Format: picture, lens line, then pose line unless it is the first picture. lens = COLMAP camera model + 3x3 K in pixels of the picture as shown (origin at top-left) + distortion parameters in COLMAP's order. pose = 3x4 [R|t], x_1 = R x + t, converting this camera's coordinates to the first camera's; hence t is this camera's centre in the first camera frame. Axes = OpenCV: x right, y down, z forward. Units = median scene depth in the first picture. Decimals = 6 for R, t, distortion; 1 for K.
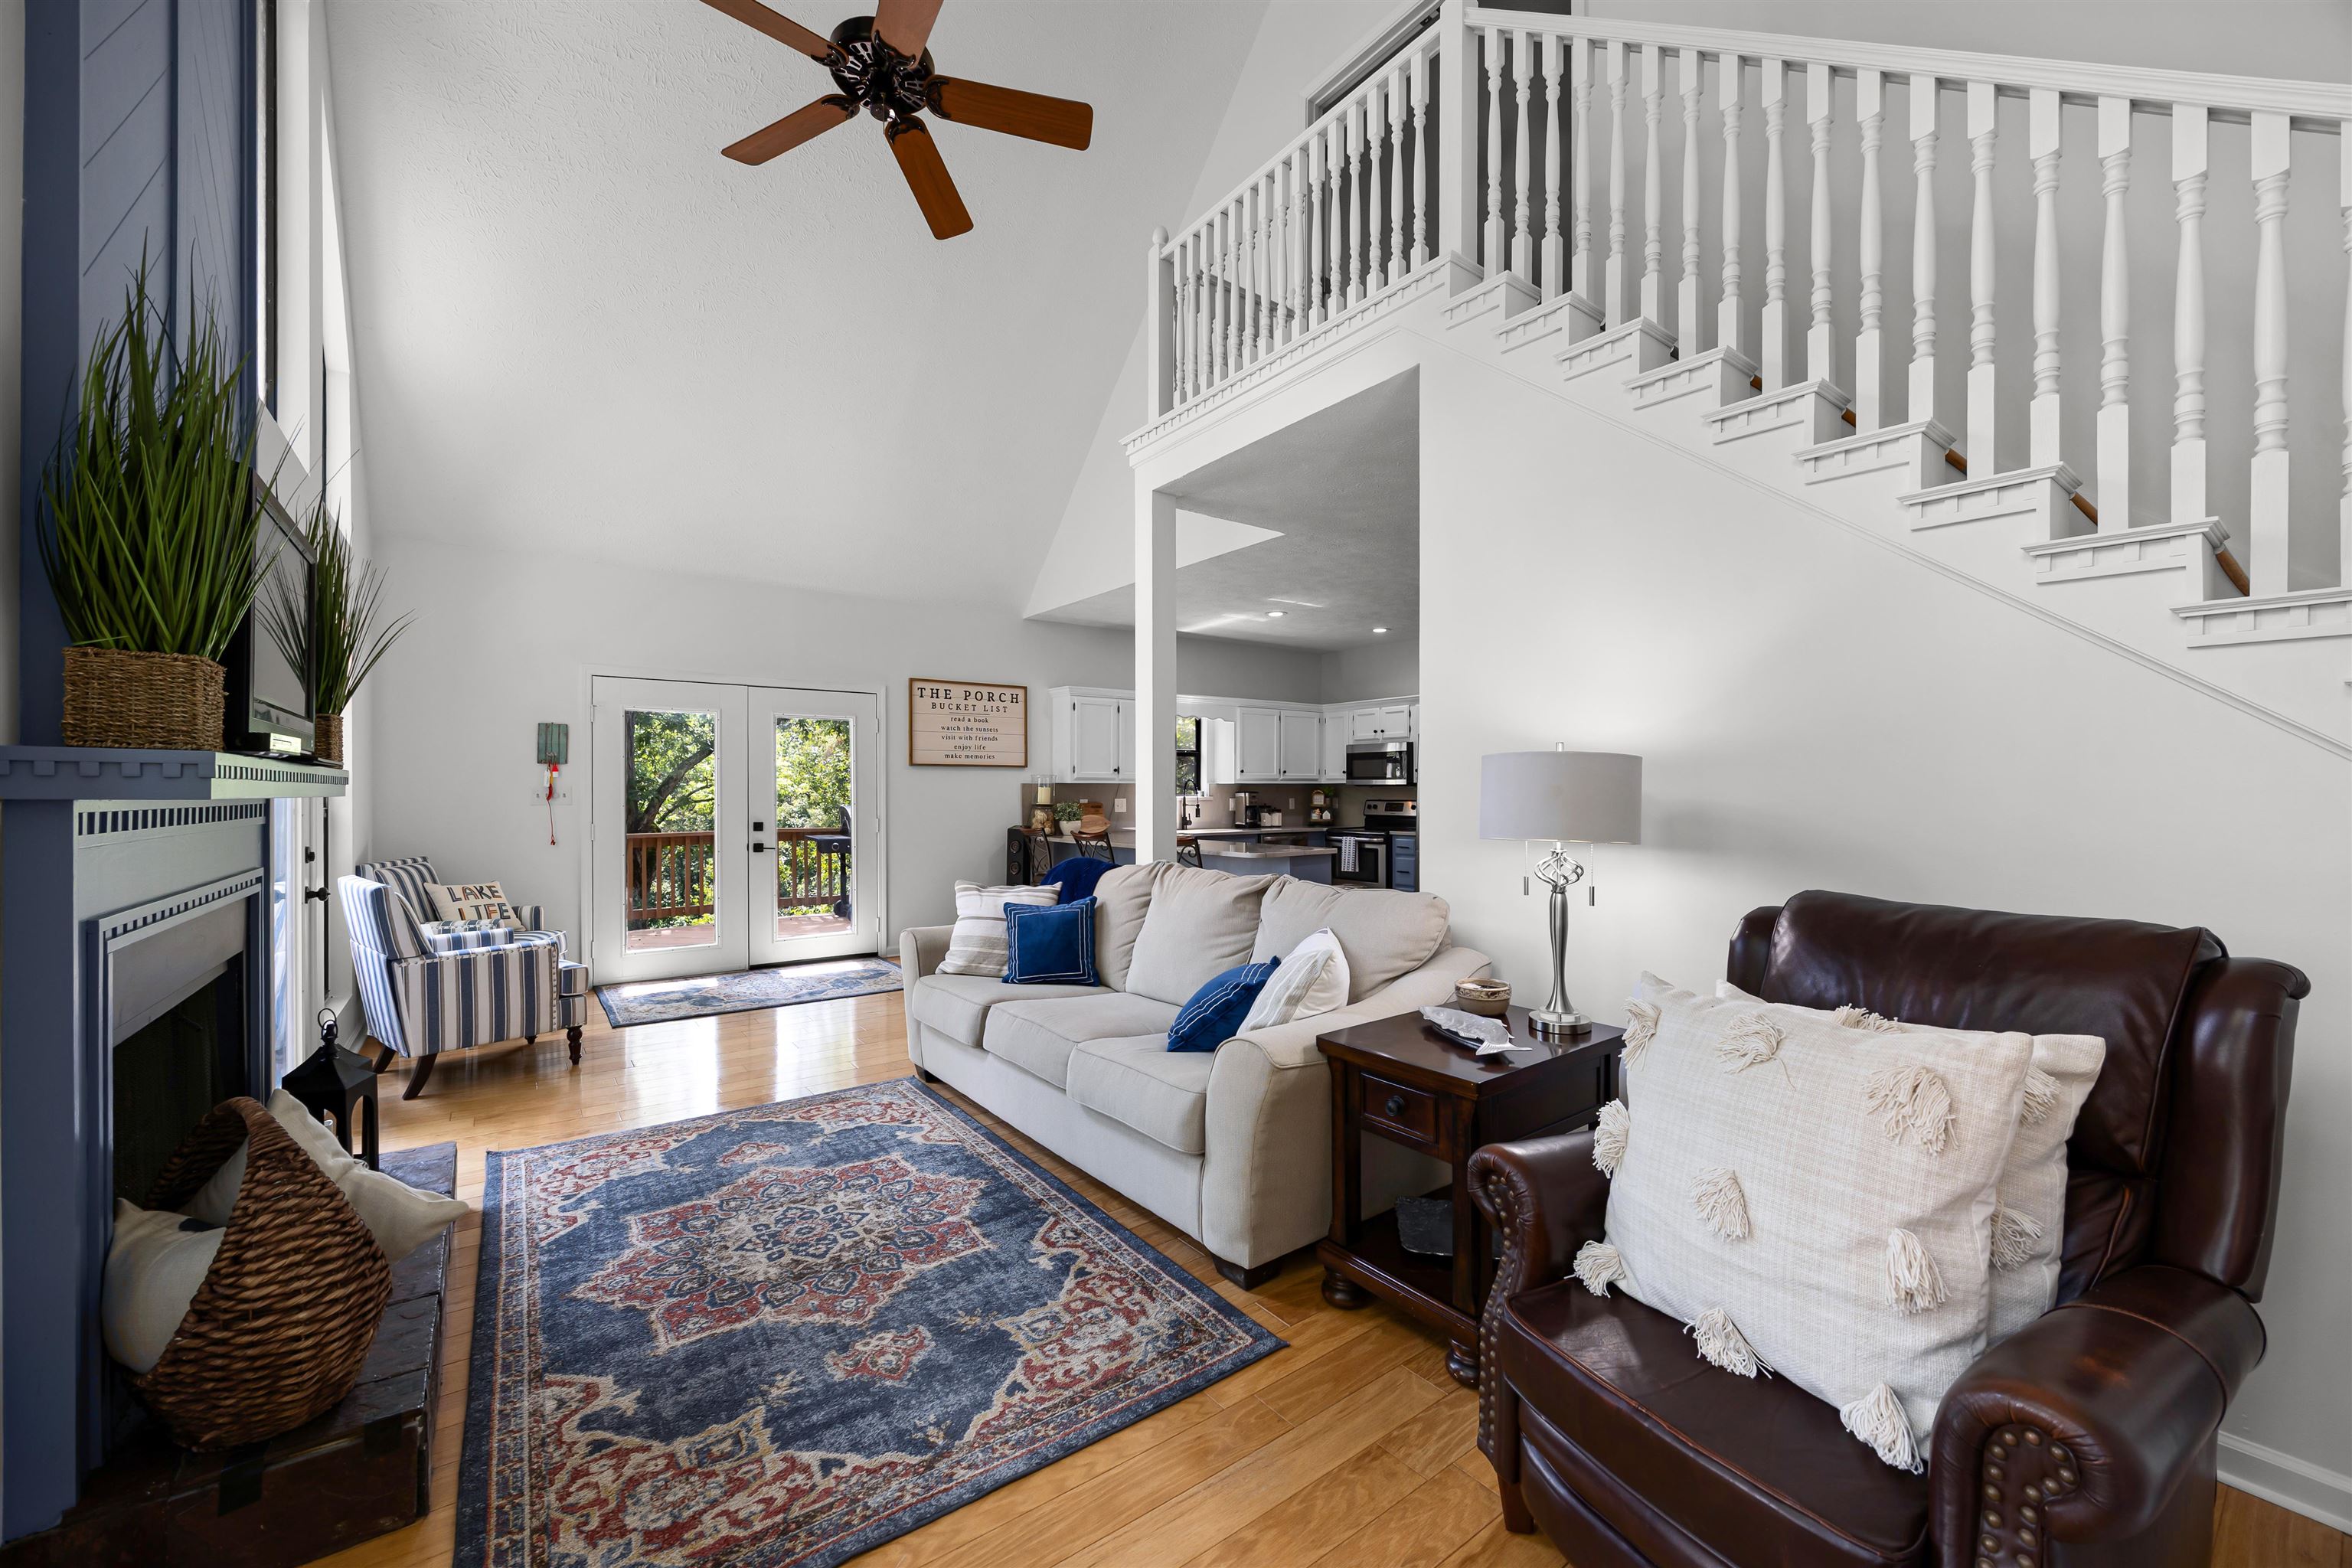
lens RADIAL K [[902.2, 0, 1179.0], [0, 902.2, 788.7], [0, 0, 1]] dist [-0.000006, 0.000203]
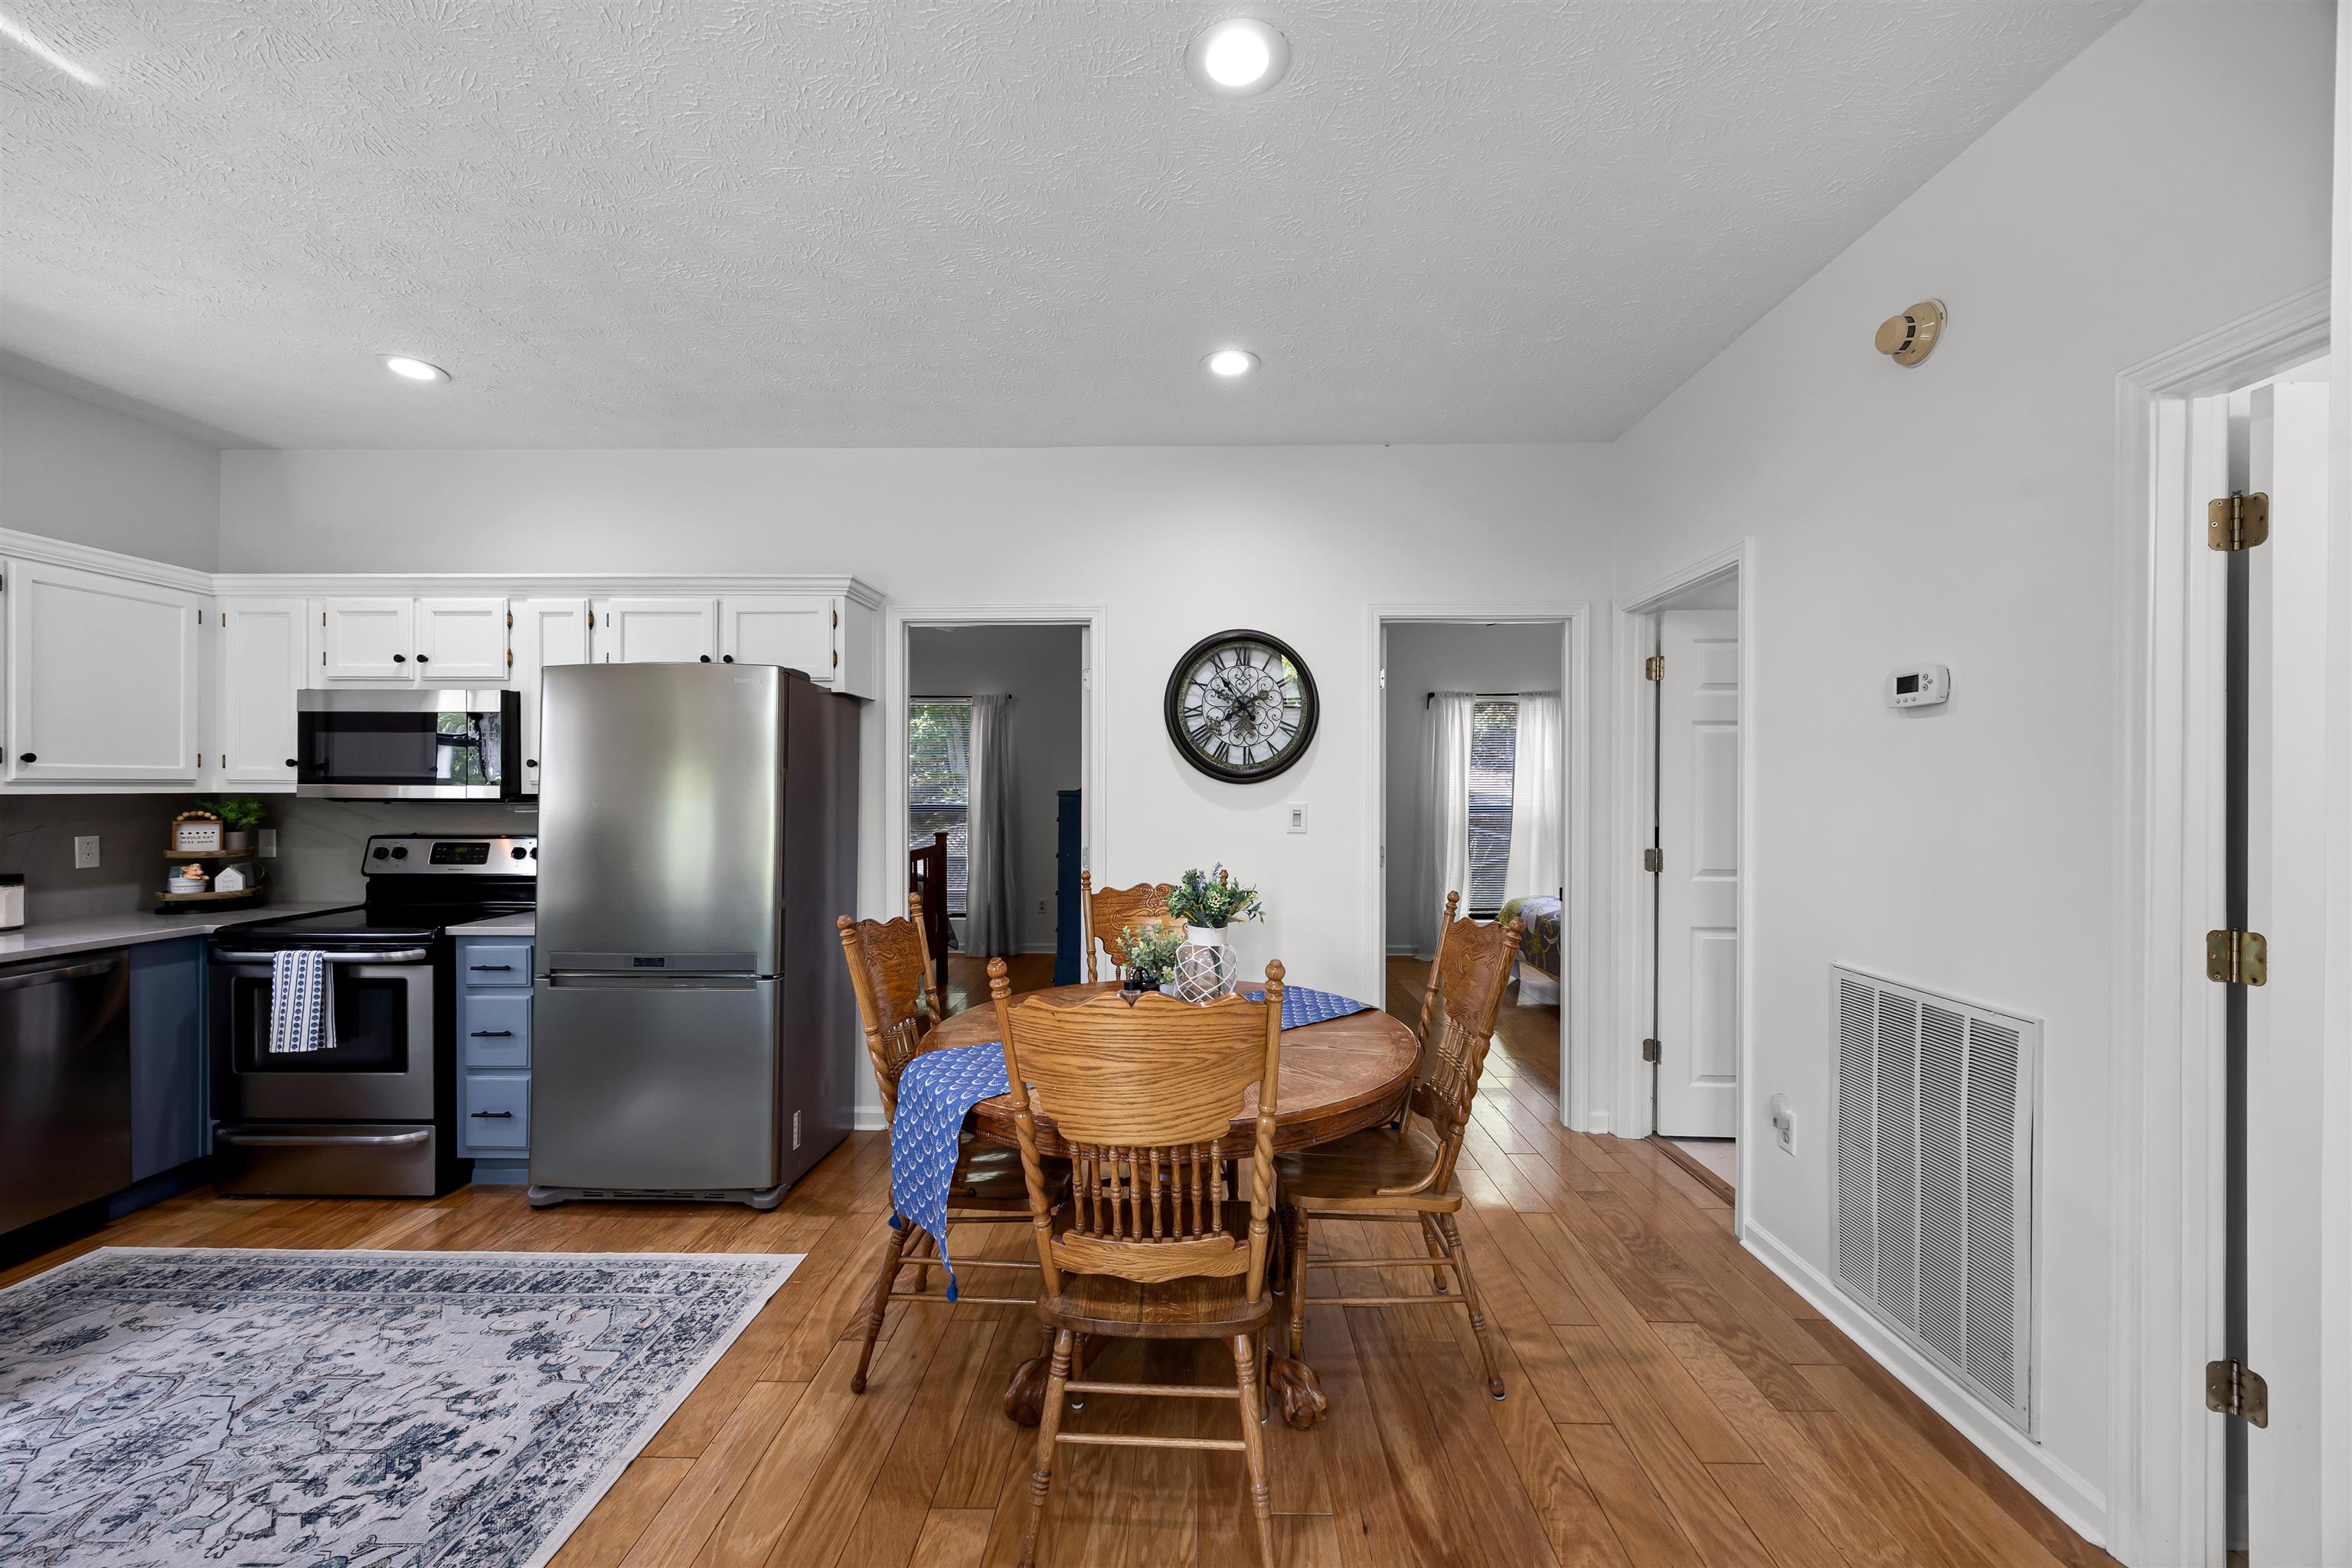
lens RADIAL K [[902.2, 0, 1173.2], [0, 902.2, 792.5], [0, 0, 1]] dist [-0.000006, 0.000203]
pose [[0.615495, -0.001623, 0.788139, 0.122787], [-0.003664, 0.999981, 0.004920, -0.010311], [-0.788132, -0.005916, 0.615478, 0.526736]]
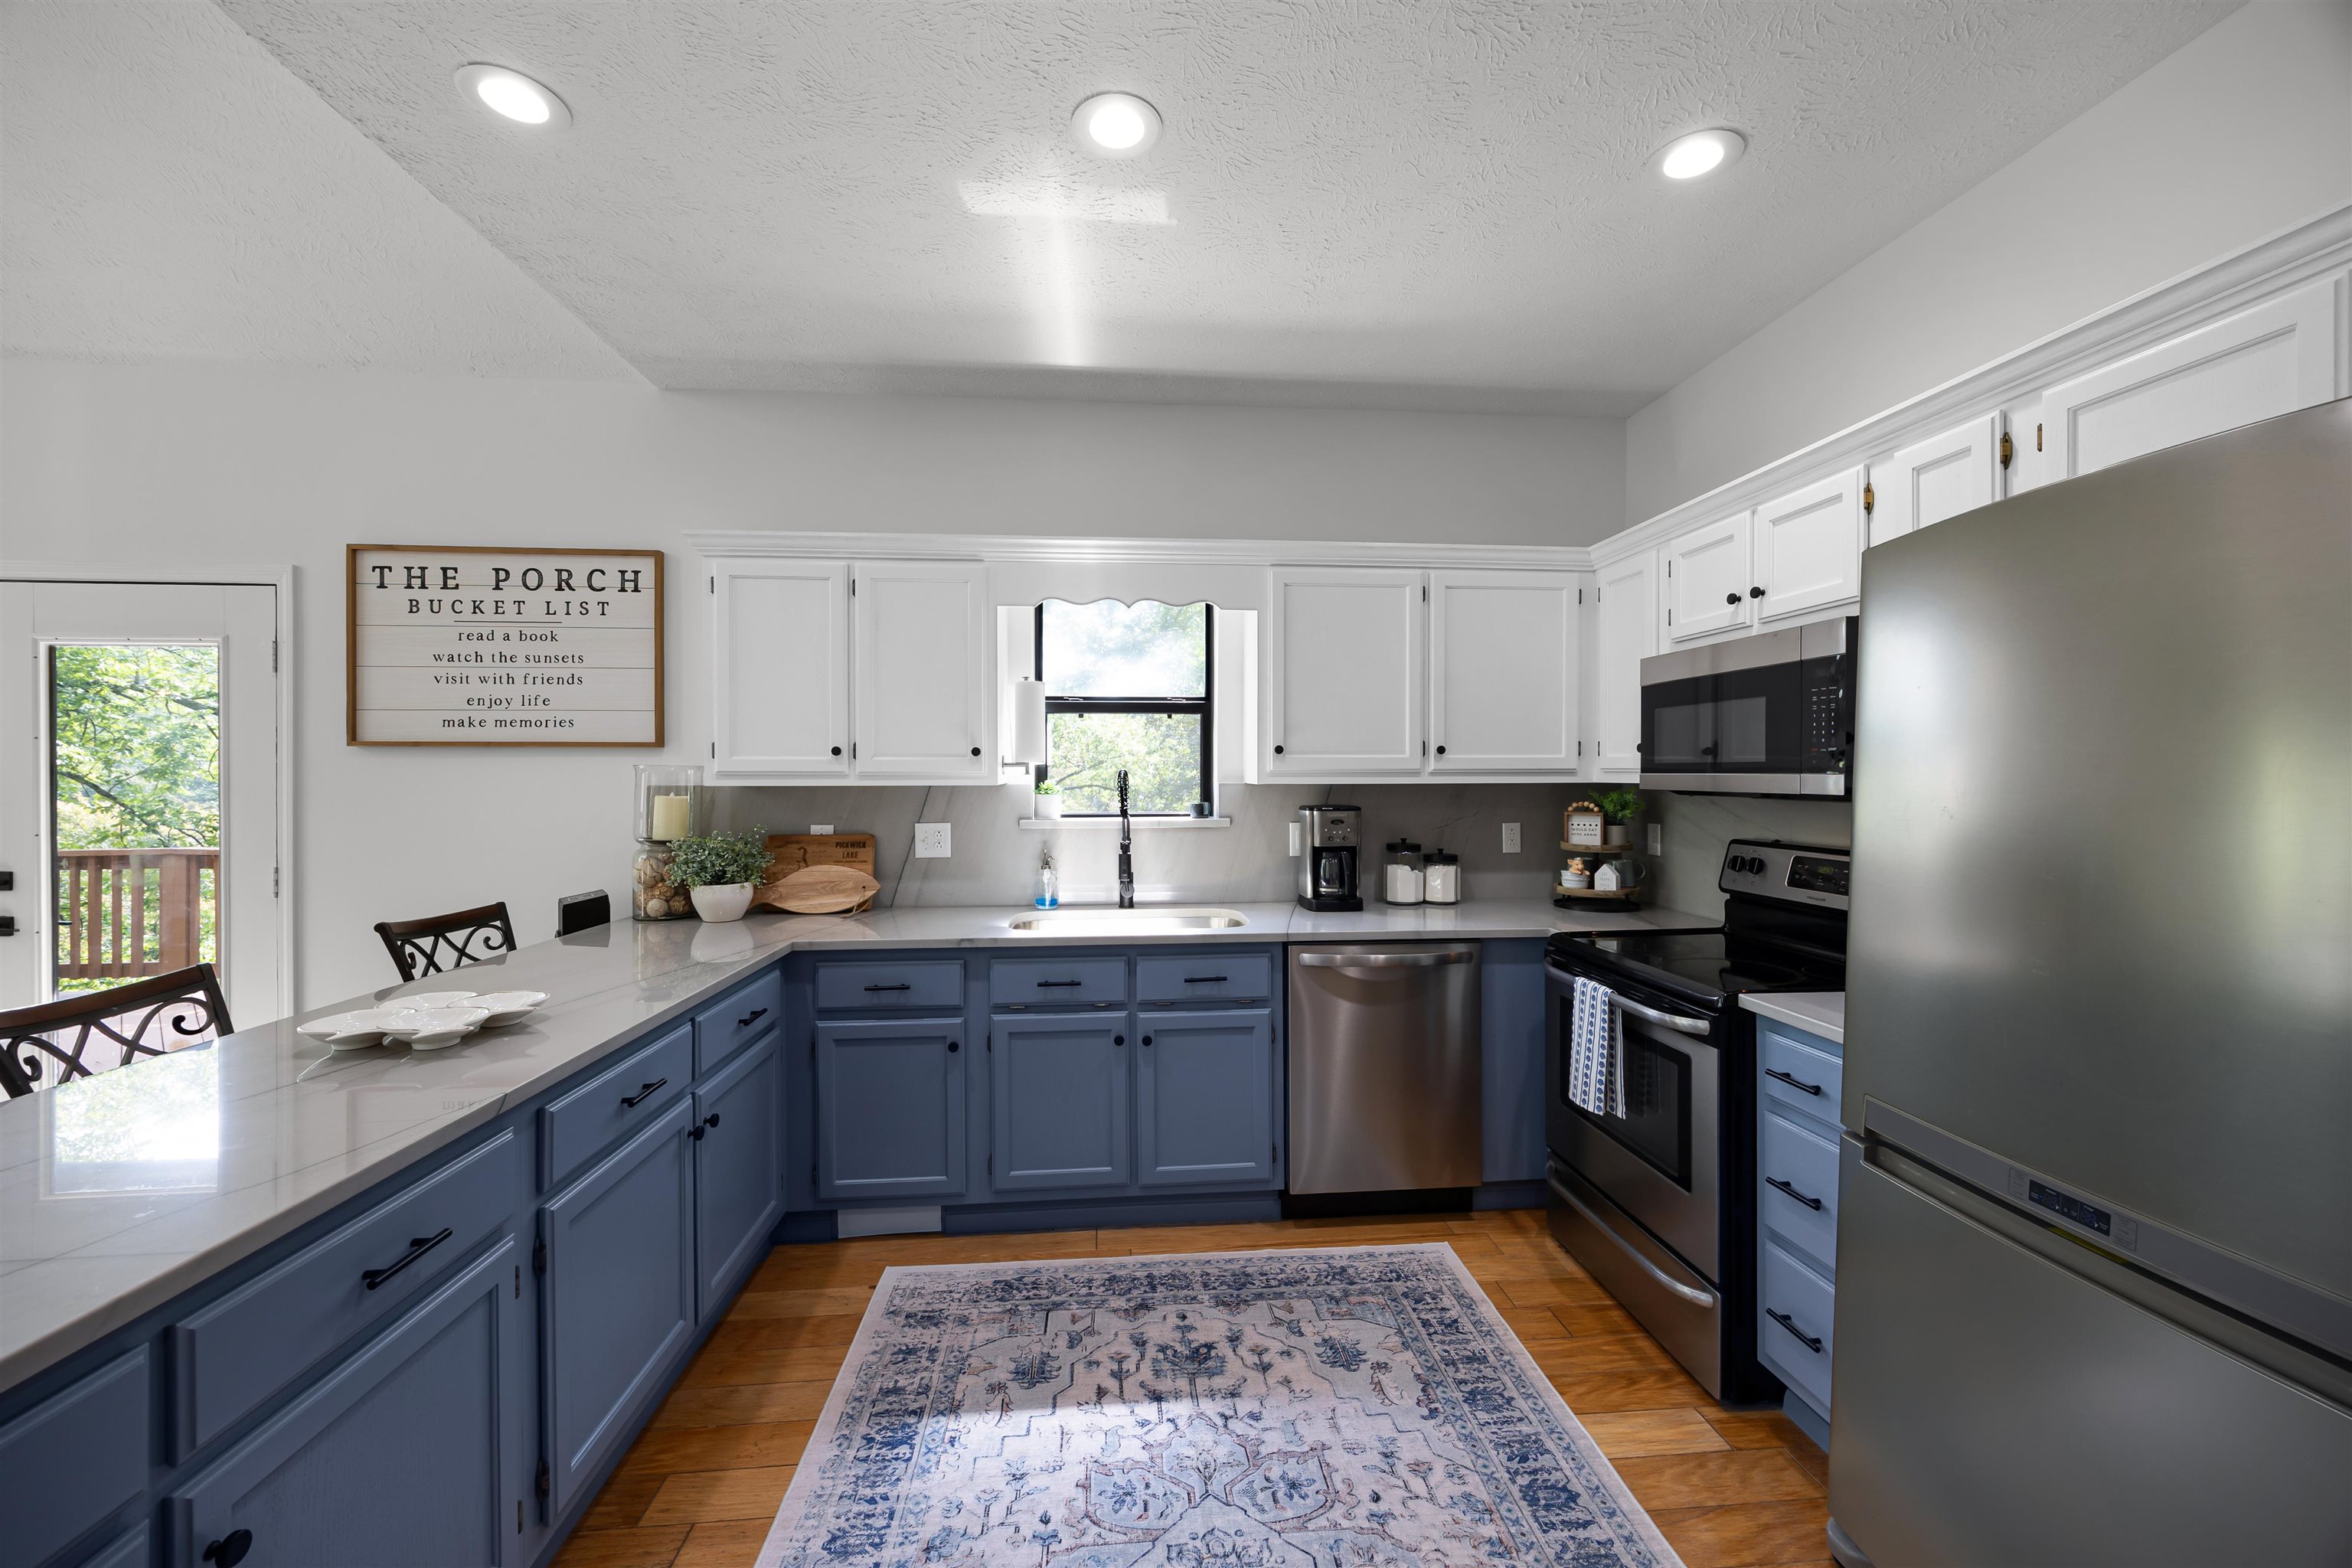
lens RADIAL K [[902.2, 0, 1176.0], [0, 902.2, 776.2], [0, 0, 1]] dist [-0.000006, 0.000203]
pose [[0.852521, 0.001664, -0.522690, 0.224304], [-0.000002, 0.999995, 0.003181, -0.010545], [0.522693, -0.002711, 0.852517, 0.700828]]
